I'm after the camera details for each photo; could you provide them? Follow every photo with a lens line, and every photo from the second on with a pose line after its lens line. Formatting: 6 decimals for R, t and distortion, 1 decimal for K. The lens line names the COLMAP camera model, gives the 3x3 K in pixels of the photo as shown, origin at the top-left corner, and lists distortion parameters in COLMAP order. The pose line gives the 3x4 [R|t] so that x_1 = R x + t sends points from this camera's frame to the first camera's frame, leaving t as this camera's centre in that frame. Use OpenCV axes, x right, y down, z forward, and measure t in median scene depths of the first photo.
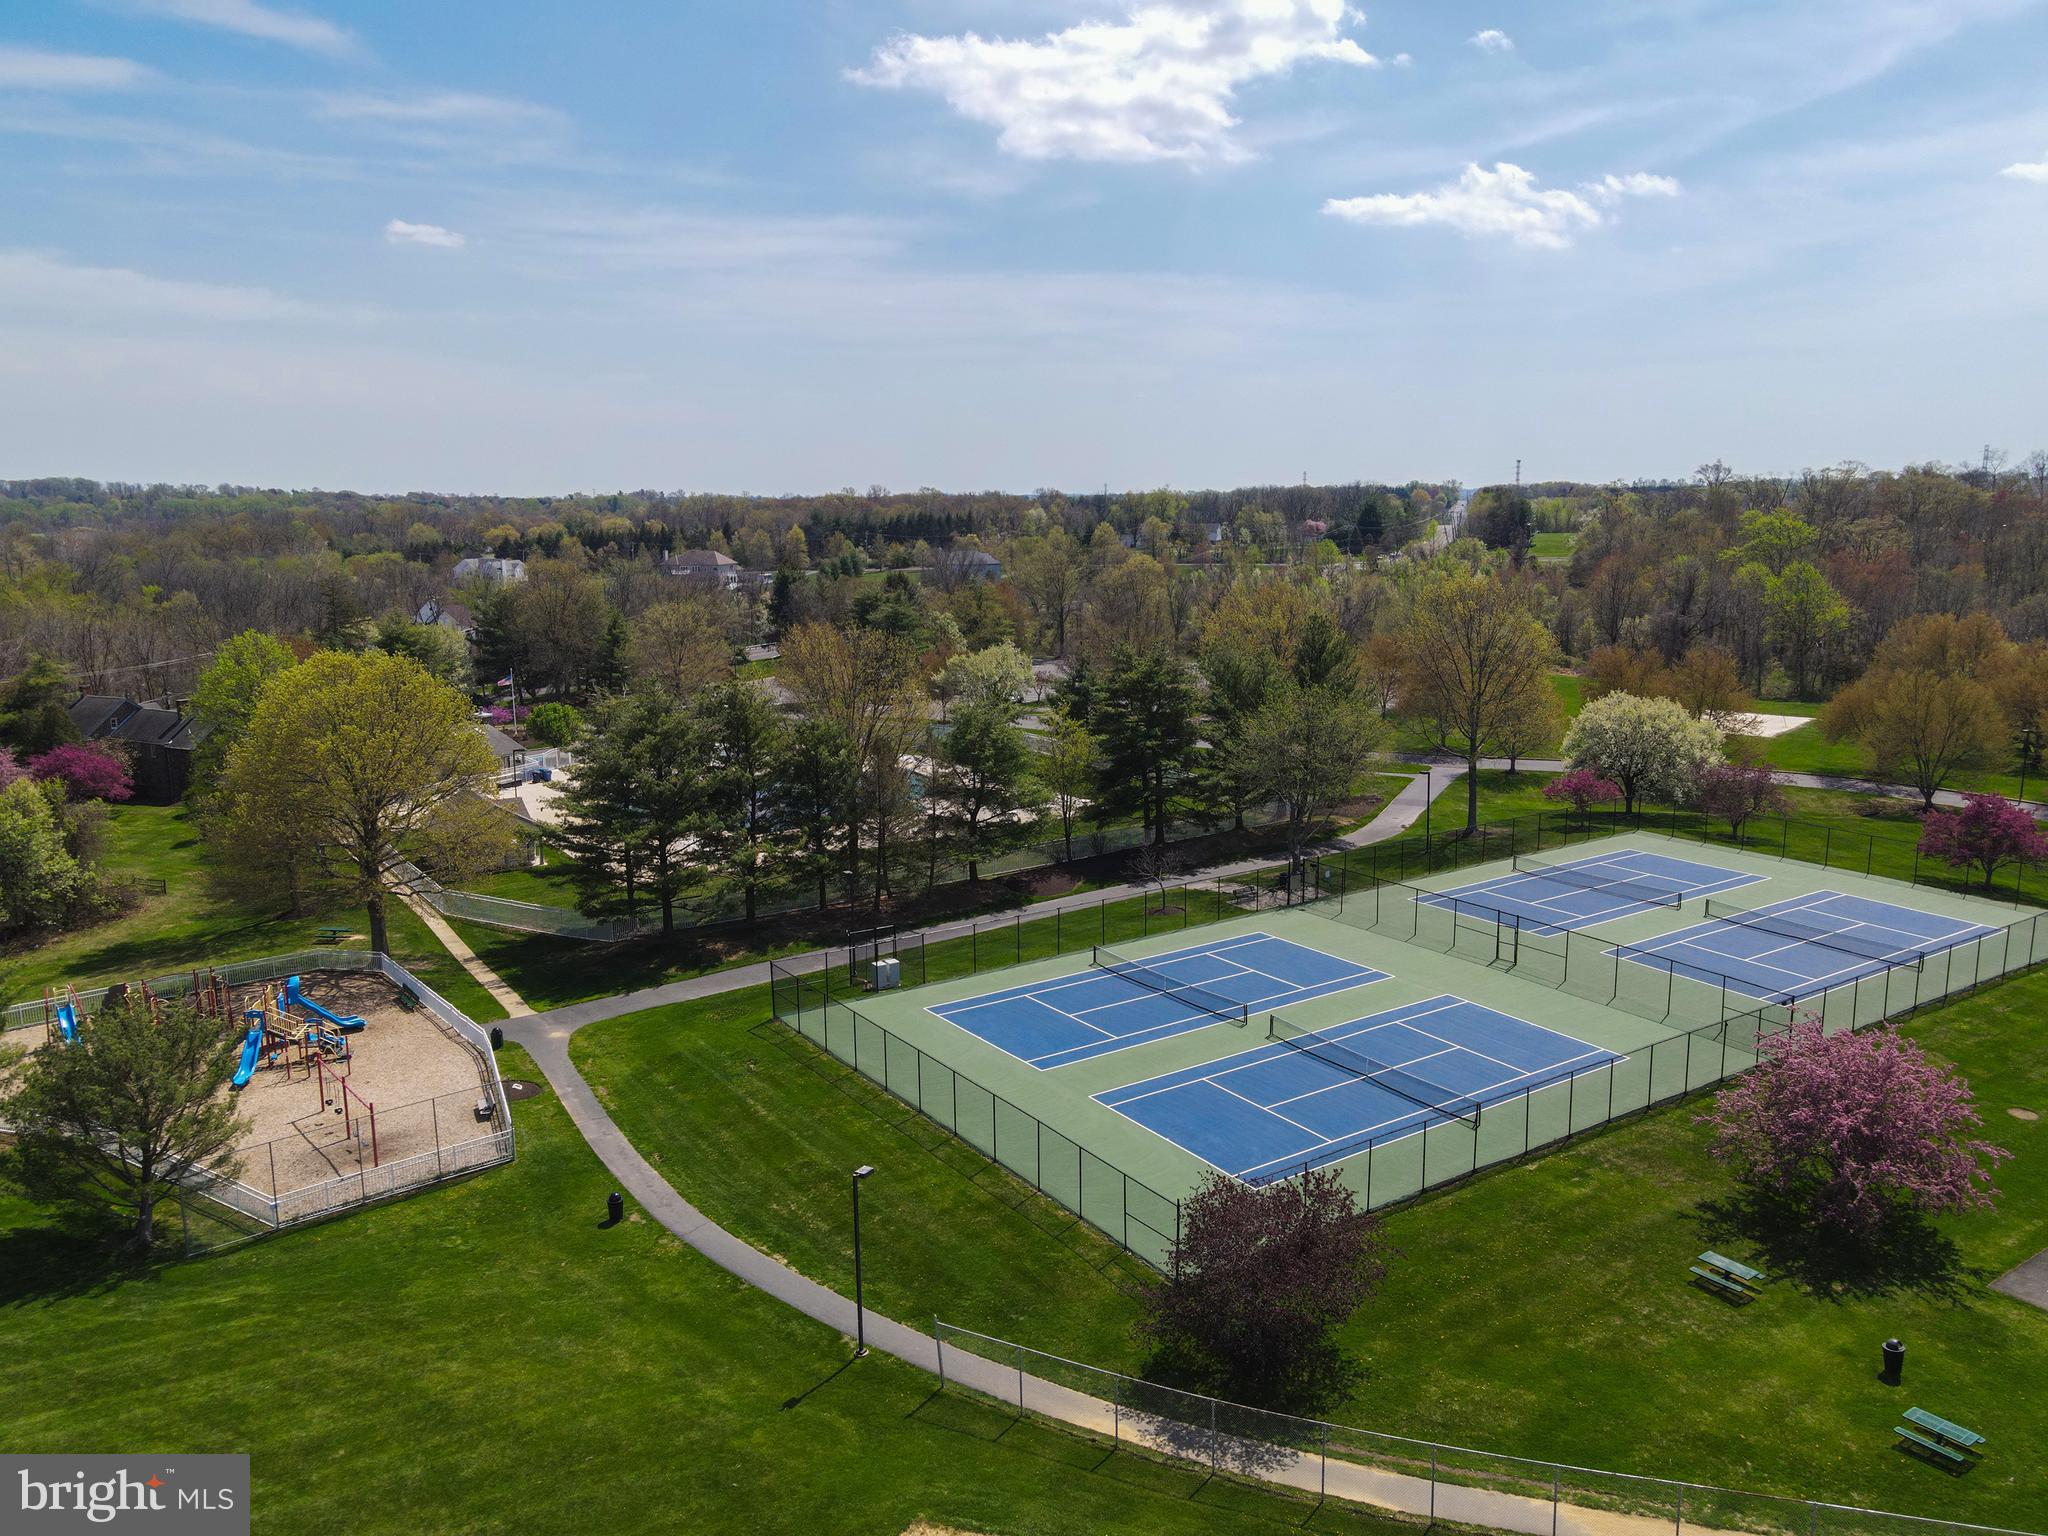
lens RADIAL K [[1493.0, 0, 1024.0], [0, 1493.0, 768.0], [0, 0, 1]] dist [0.000652, 0.029501]
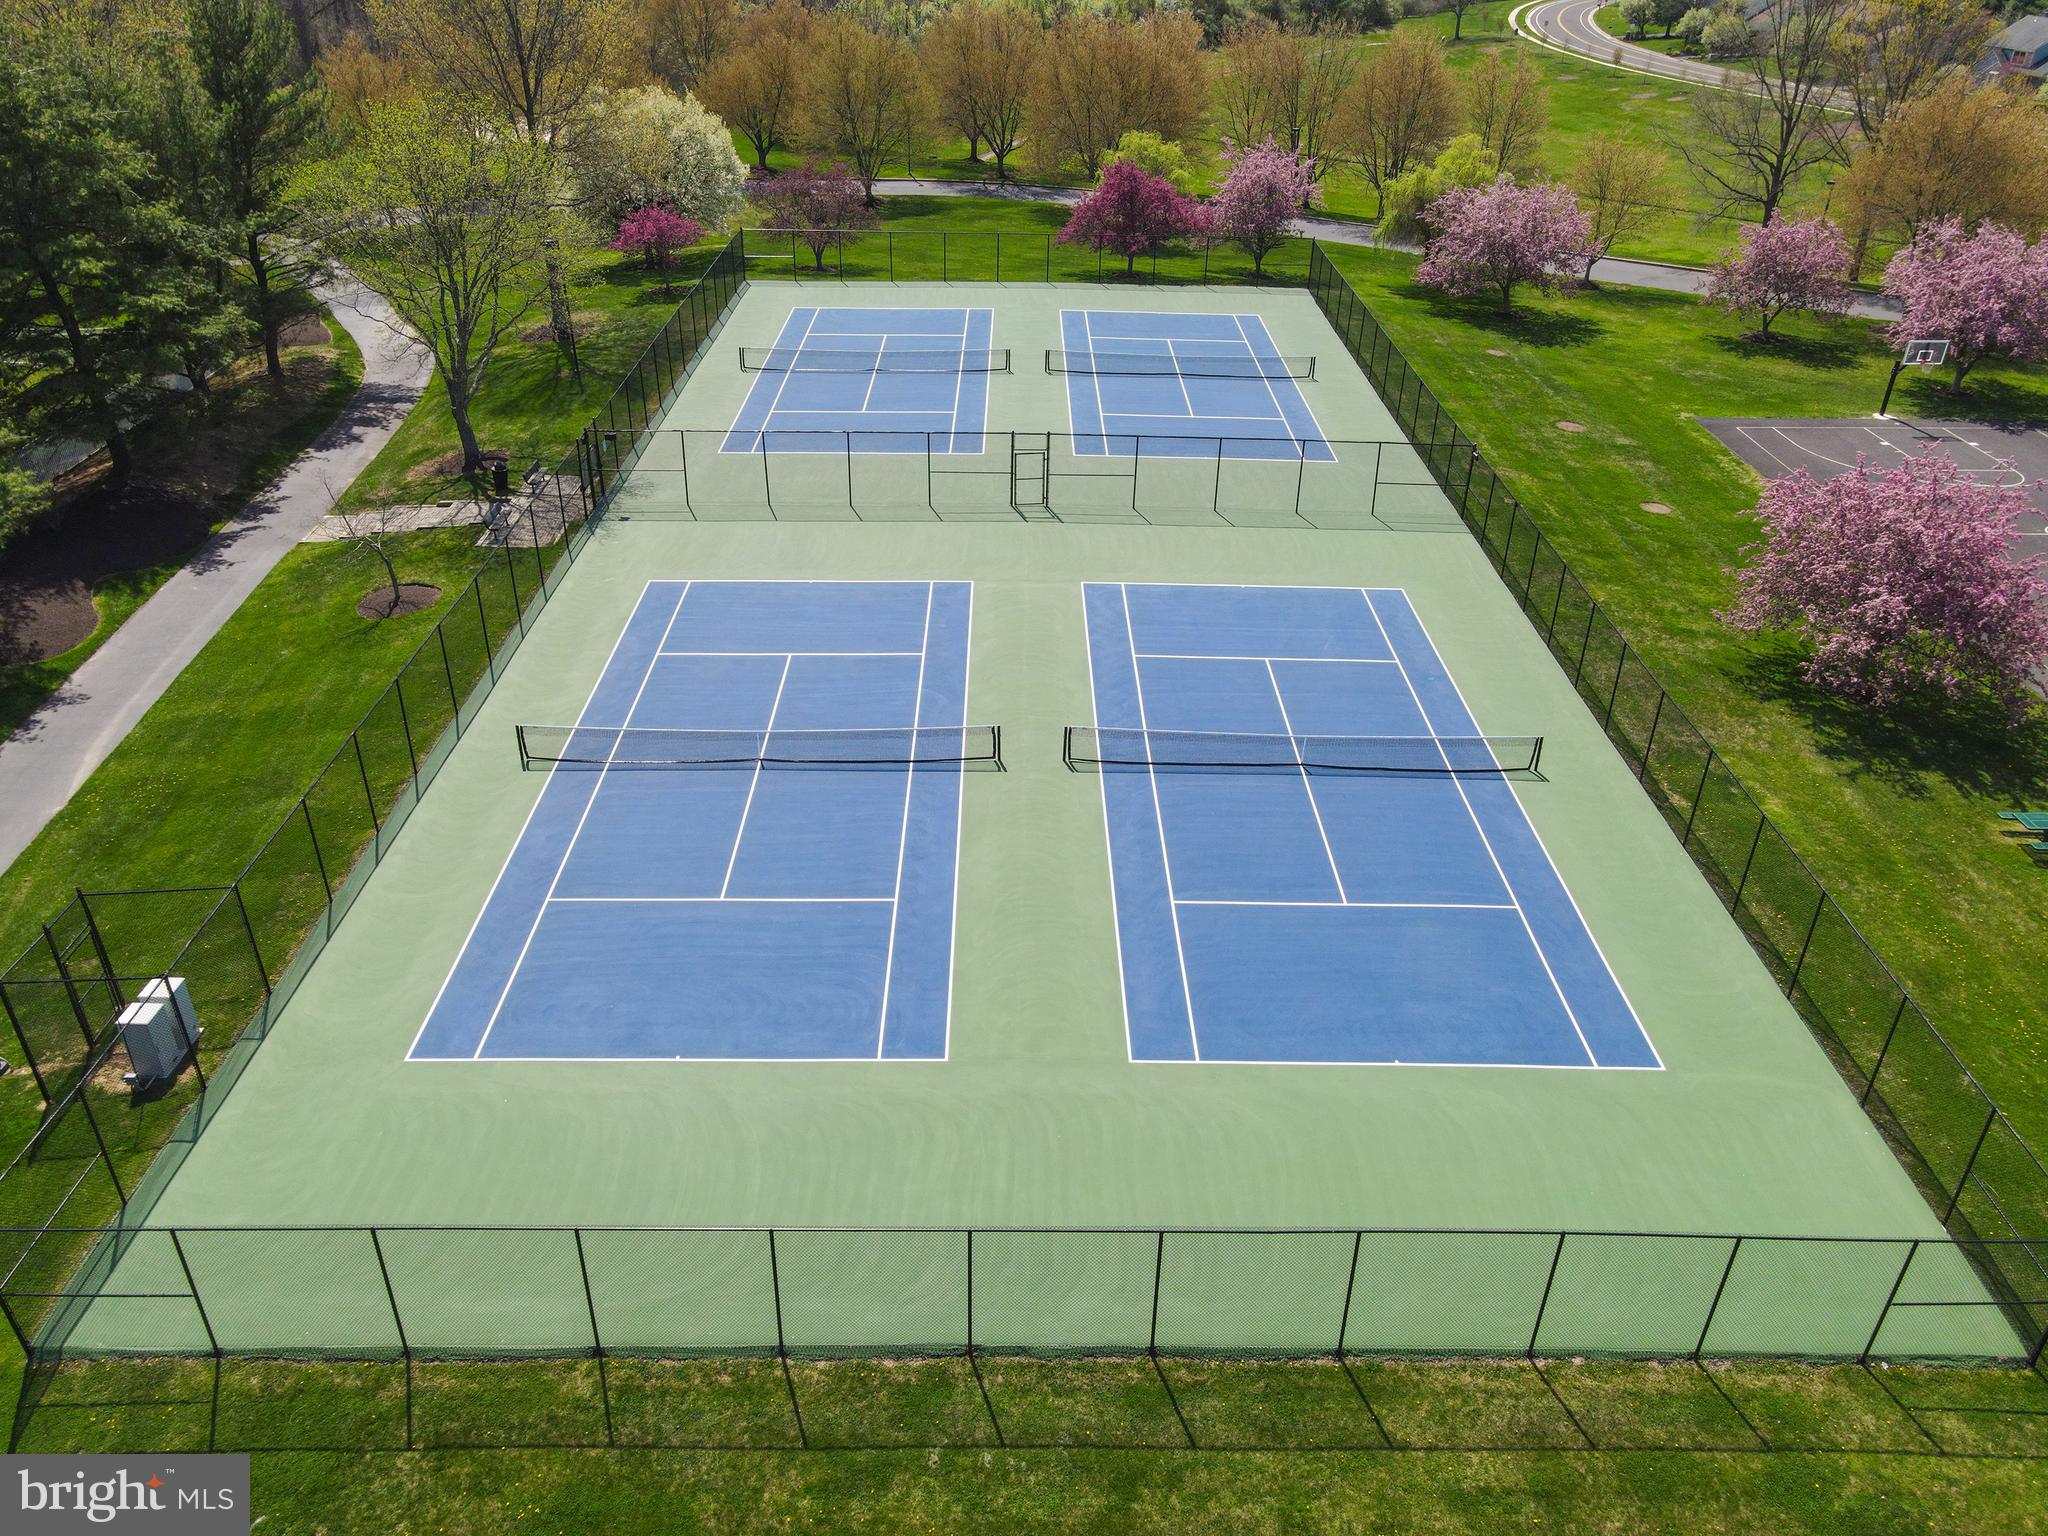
lens RADIAL K [[1493.0, 0, 1024.0], [0, 1493.0, 768.0], [0, 0, 1]] dist [0.000652, 0.029501]
pose [[0.551055, -0.413888, 0.724593, -0.227096], [0.129019, 0.900145, 0.416044, -0.046537], [-0.824435, -0.135777, 0.549429, 0.664008]]
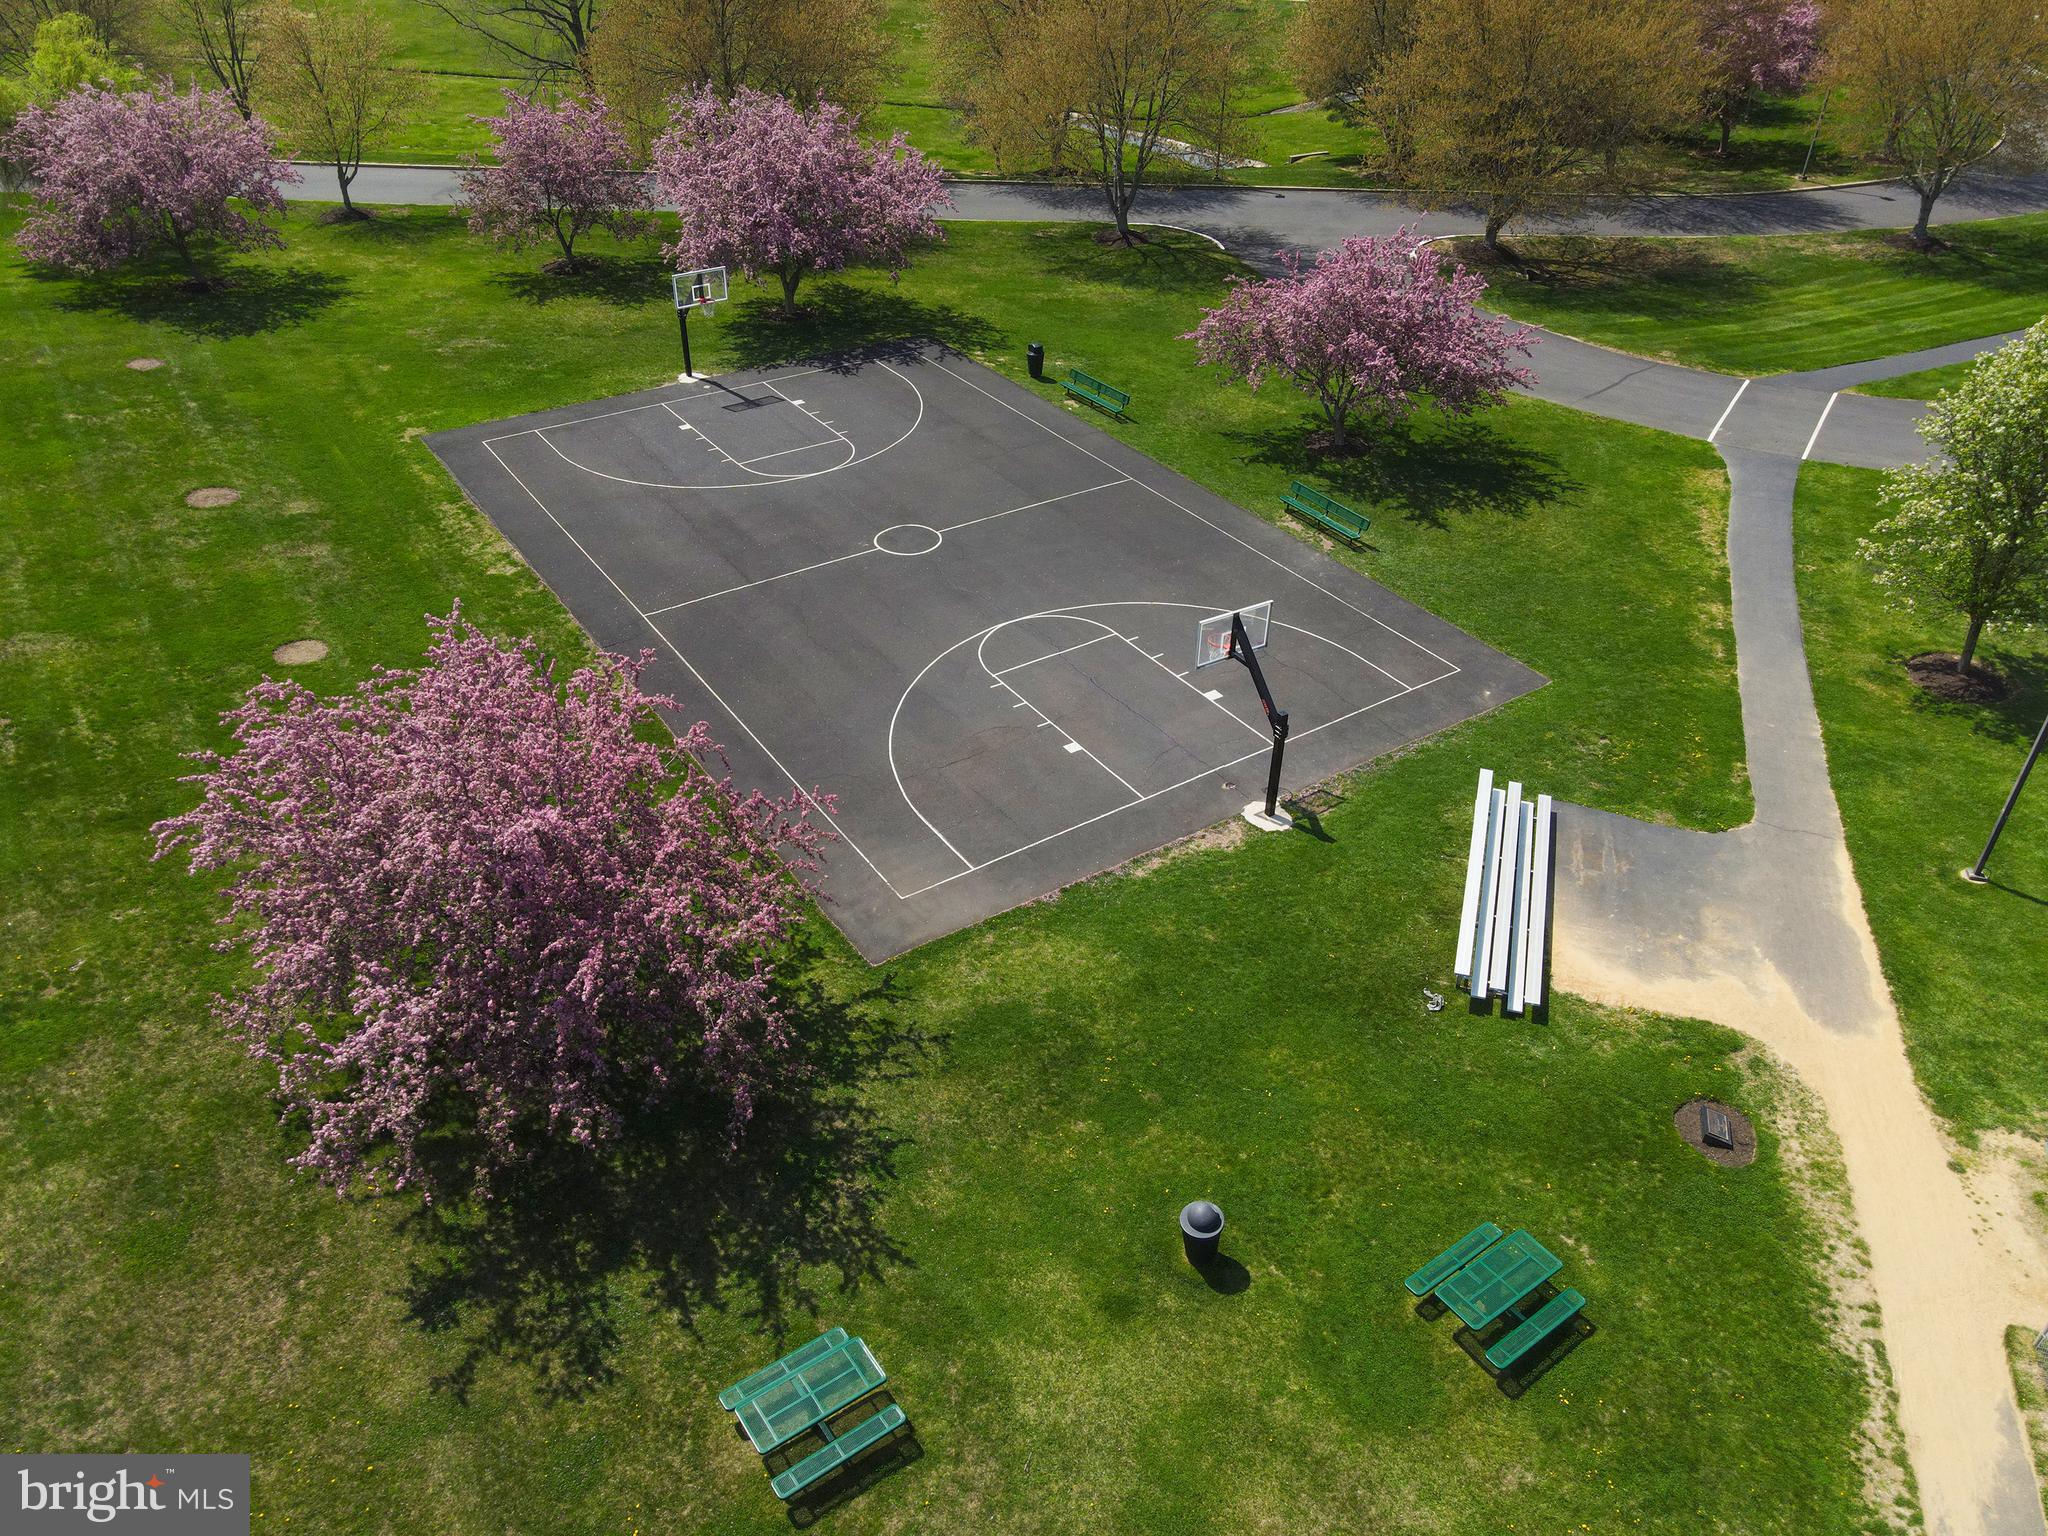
lens RADIAL K [[1454.7, 0, 1046.2], [0, 1454.7, 767.8], [0, 0, 1]] dist [0.011492, 0.007429]
pose [[-0.010924, -0.571400, 0.820599, 0.170819], [0.159077, 0.809203, 0.565583, 0.006895], [-0.987206, 0.136717, 0.082057, 0.581871]]
